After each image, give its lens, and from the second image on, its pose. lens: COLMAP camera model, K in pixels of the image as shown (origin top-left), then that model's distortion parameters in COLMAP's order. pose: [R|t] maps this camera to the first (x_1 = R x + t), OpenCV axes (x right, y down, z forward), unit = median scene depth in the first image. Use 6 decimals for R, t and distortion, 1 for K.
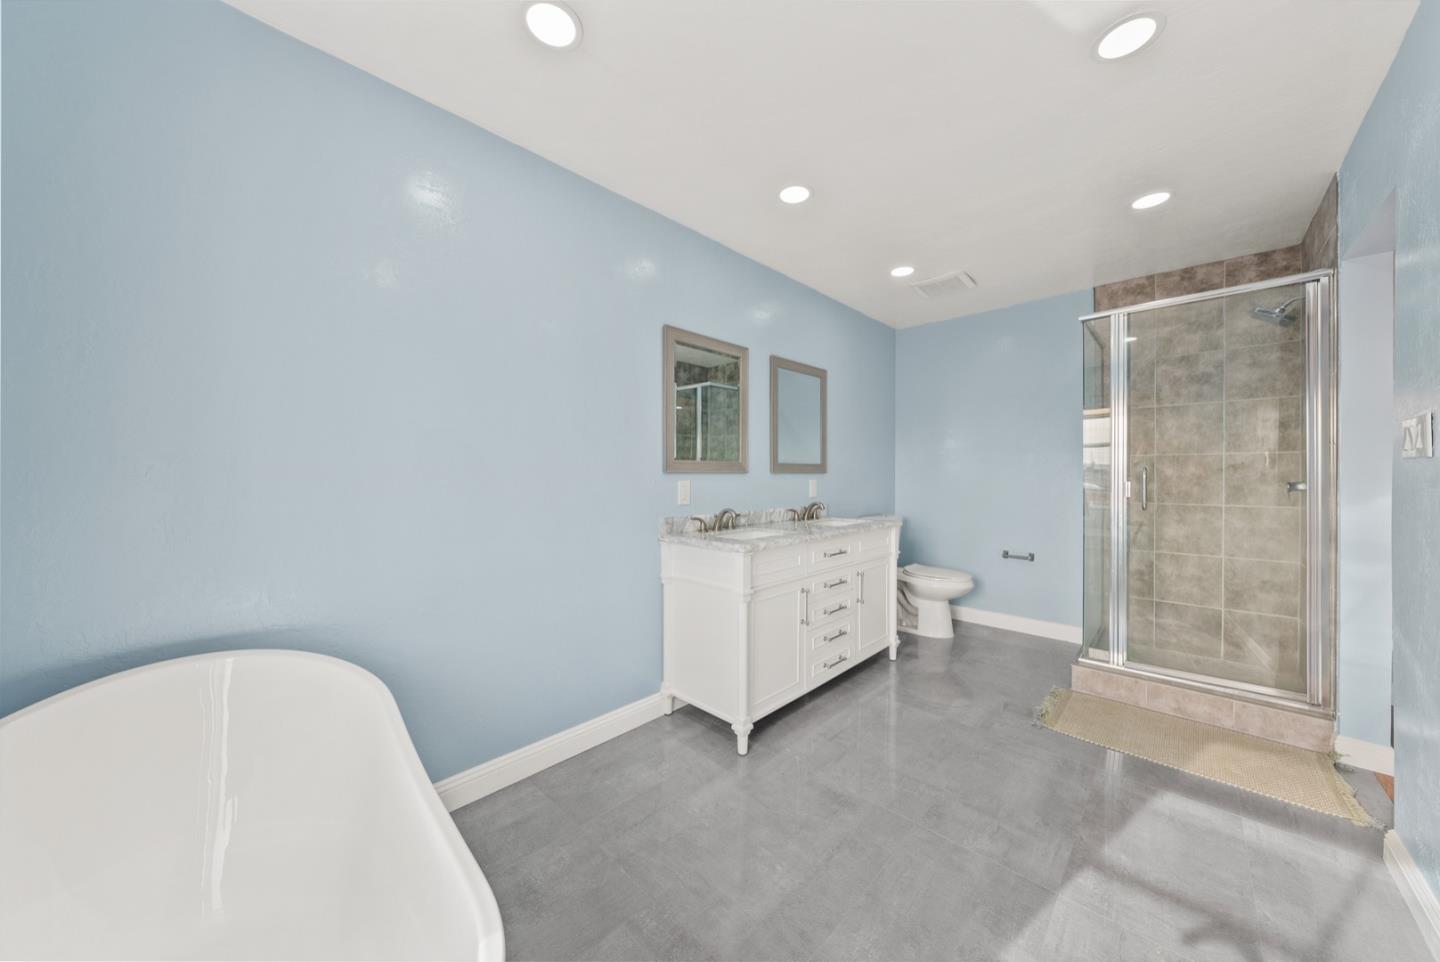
lens RADIAL K [[496.6, 0, 724.8], [0, 496.6, 480.6], [0, 0, 1]] dist [0.000947, -0.000124]
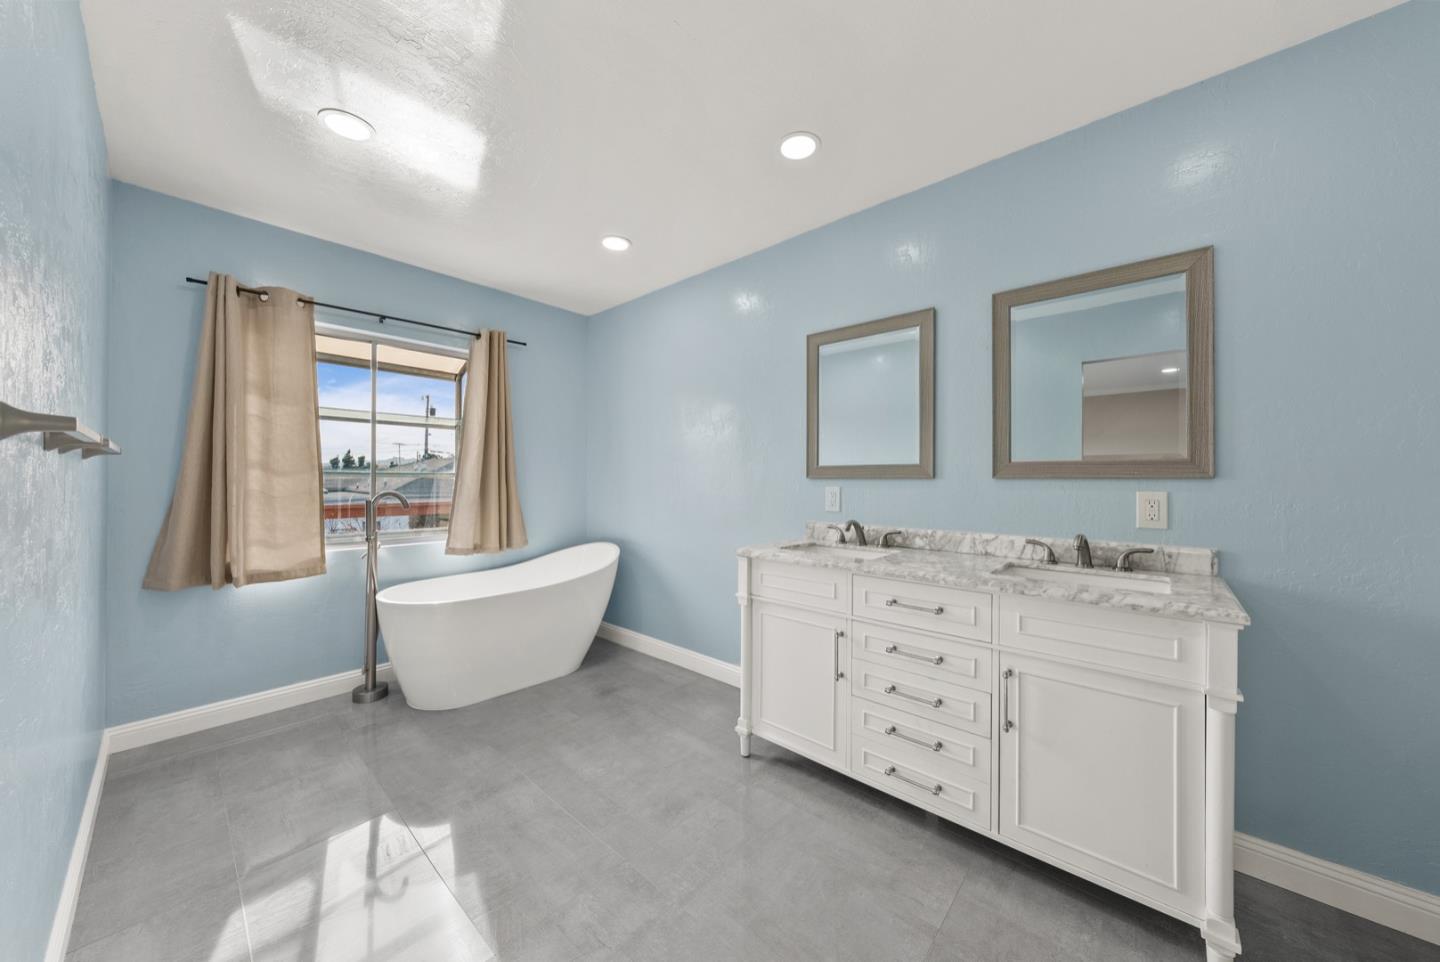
lens RADIAL K [[496.6, 0, 724.8], [0, 496.6, 480.6], [0, 0, 1]] dist [0.000947, -0.000124]
pose [[0.024459, 0.000957, -0.999700, 0.843772], [-0.011779, 0.999930, 0.000669, -0.009806], [0.999631, 0.011759, 0.024468, 0.743484]]
